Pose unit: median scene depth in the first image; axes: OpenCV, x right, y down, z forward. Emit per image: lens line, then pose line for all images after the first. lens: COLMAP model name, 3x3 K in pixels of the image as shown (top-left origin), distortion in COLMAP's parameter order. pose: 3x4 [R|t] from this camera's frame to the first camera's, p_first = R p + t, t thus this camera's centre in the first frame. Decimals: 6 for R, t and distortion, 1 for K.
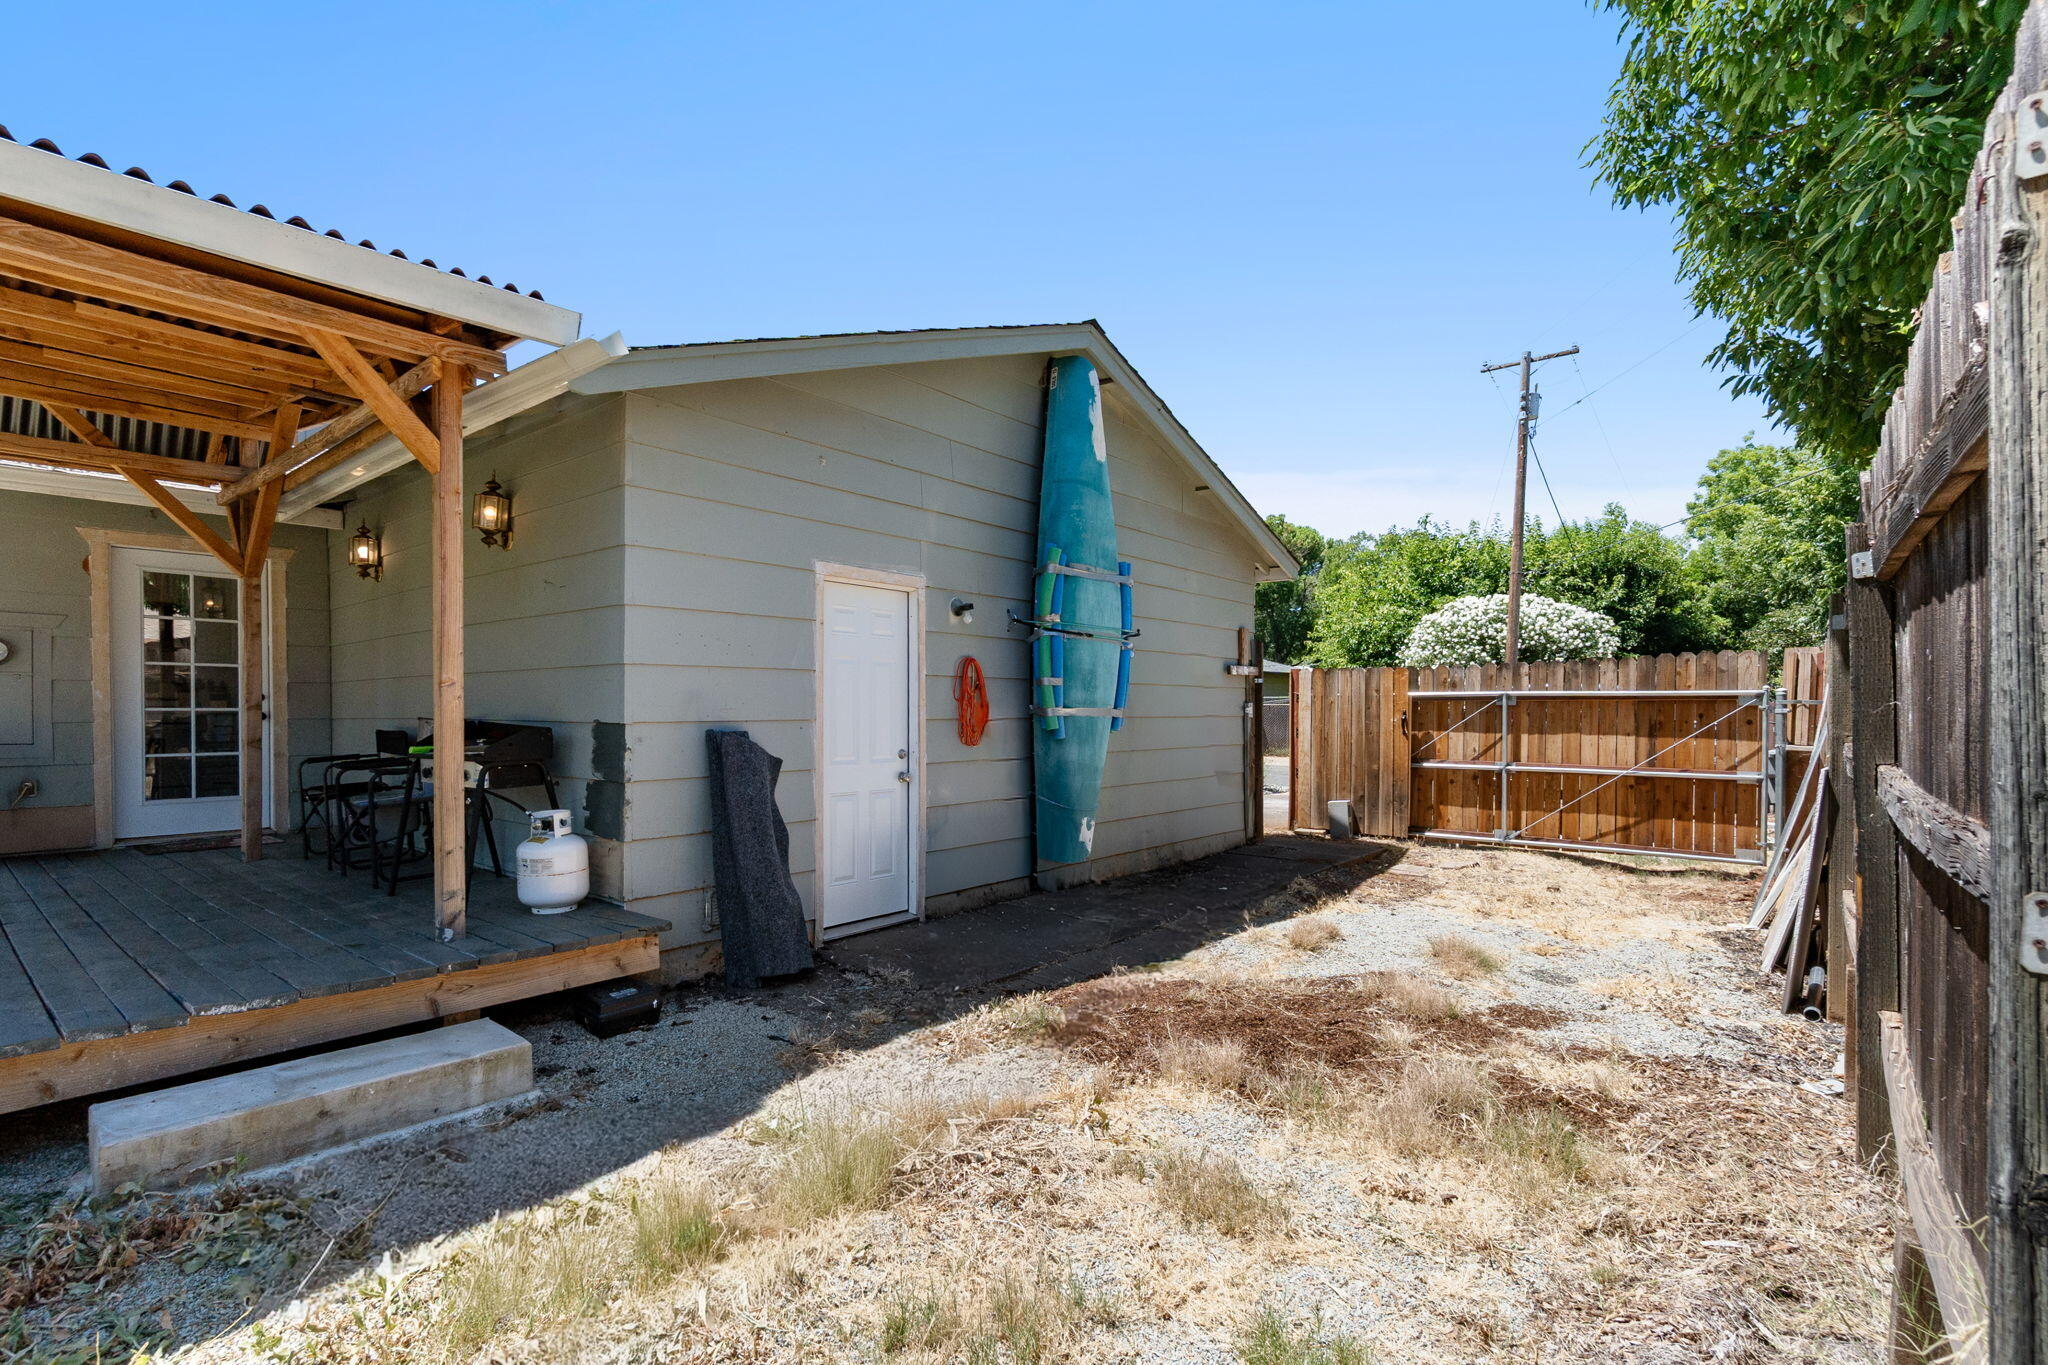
lens RADIAL K [[958.7, 0, 979.9], [0, 958.7, 721.1], [0, 0, 1]] dist [0.000452, 0.000520]
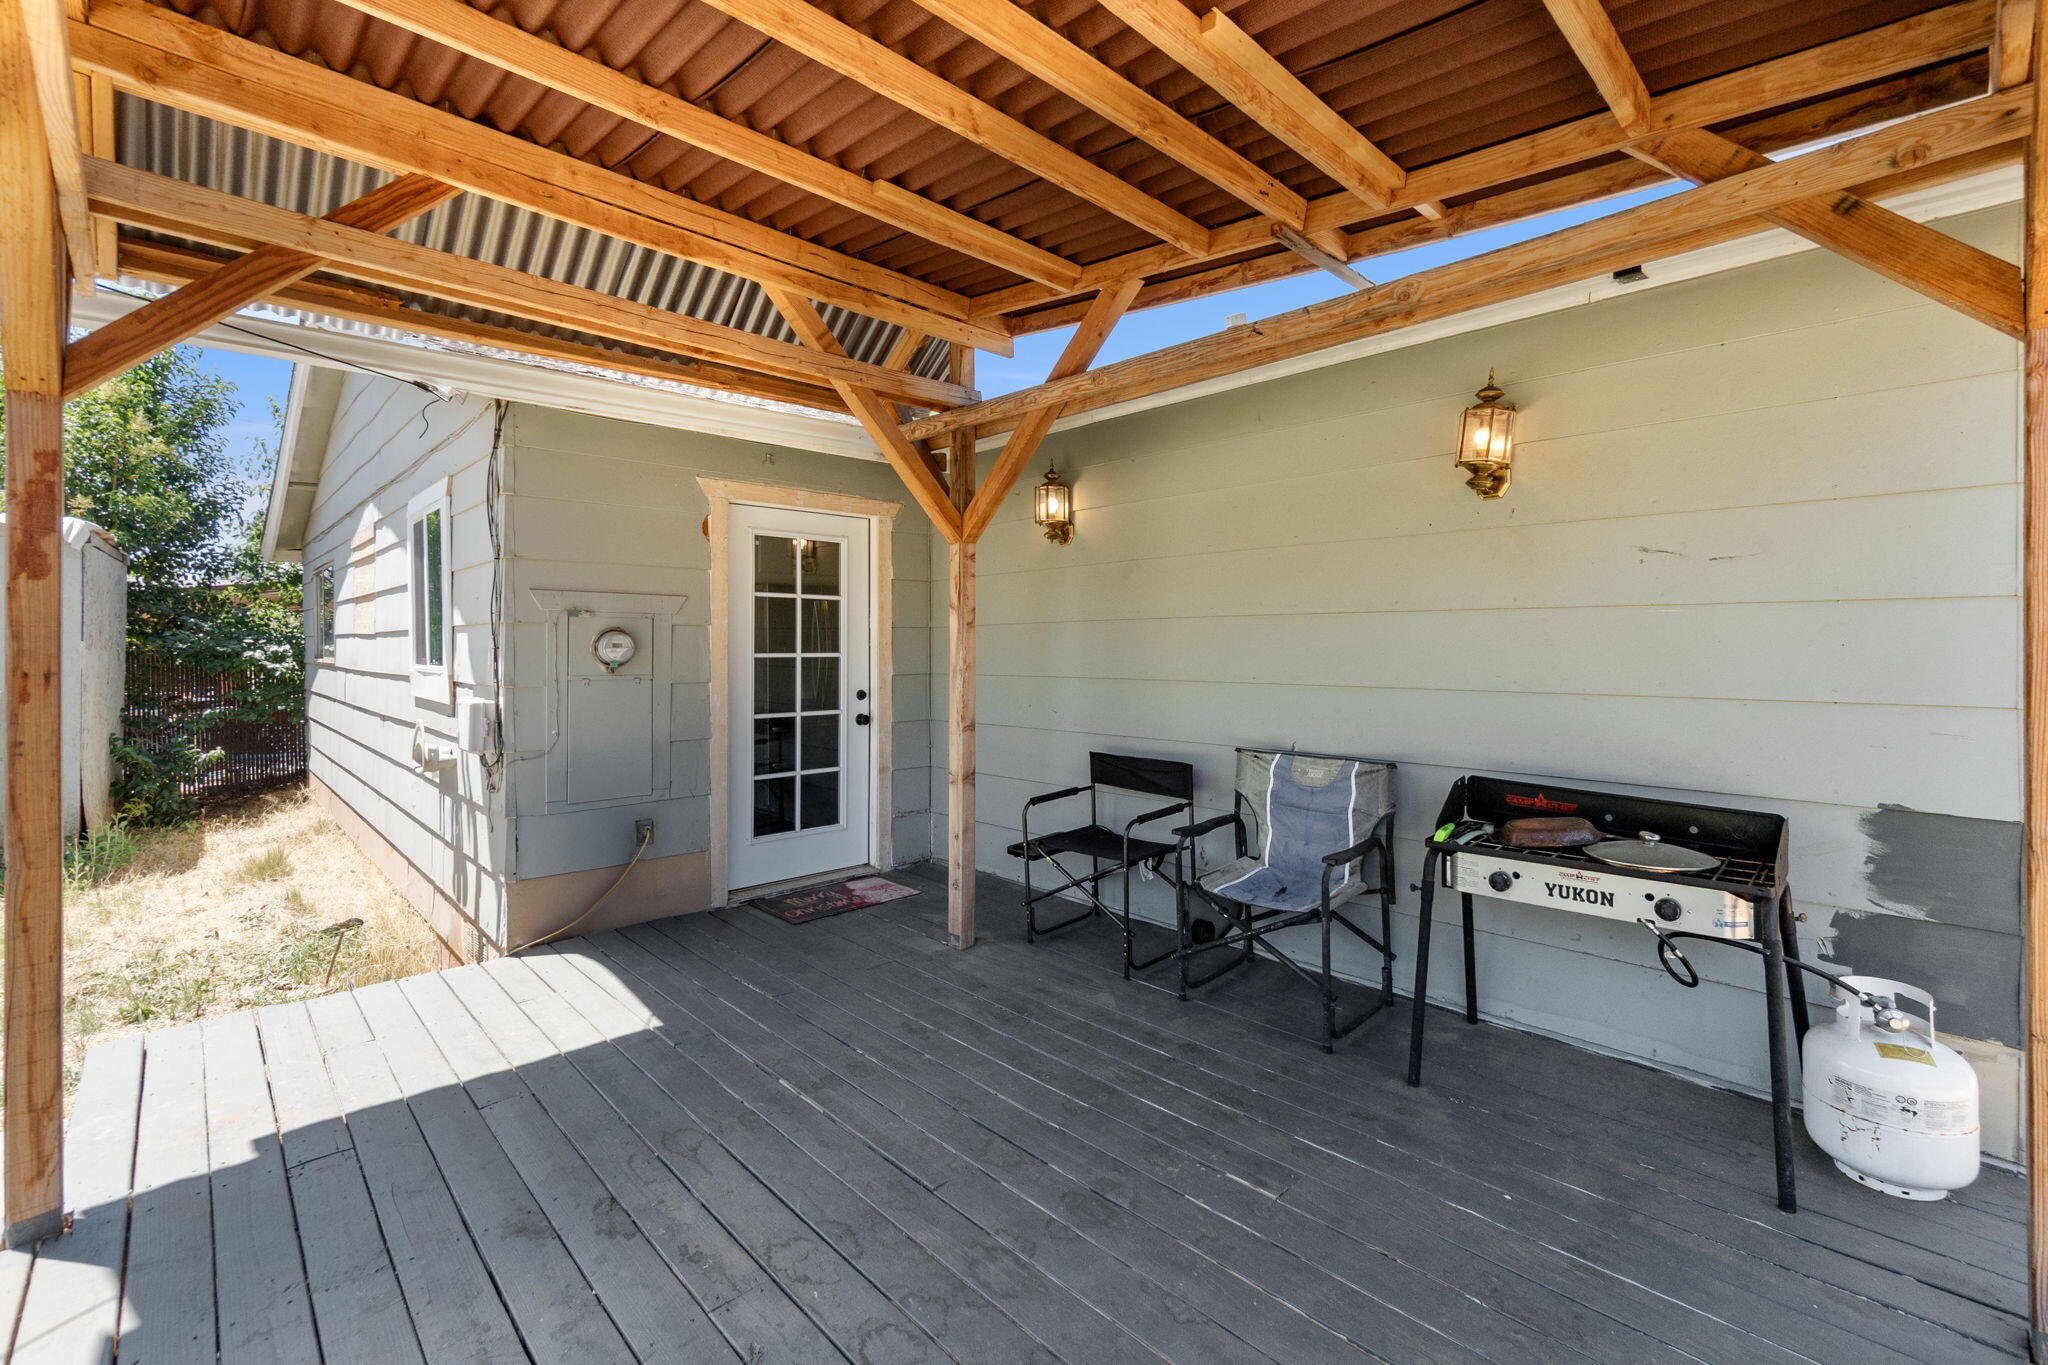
lens RADIAL K [[884.2, 0, 1020.1], [0, 884.2, 635.8], [0, 0, 1]] dist [-0.009028, 0.000863]
pose [[0.996245, -0.003149, -0.086521, -0.609521], [0.001244, 0.999756, -0.022058, -0.061437], [0.086569, 0.021868, 0.996006, 0.328204]]
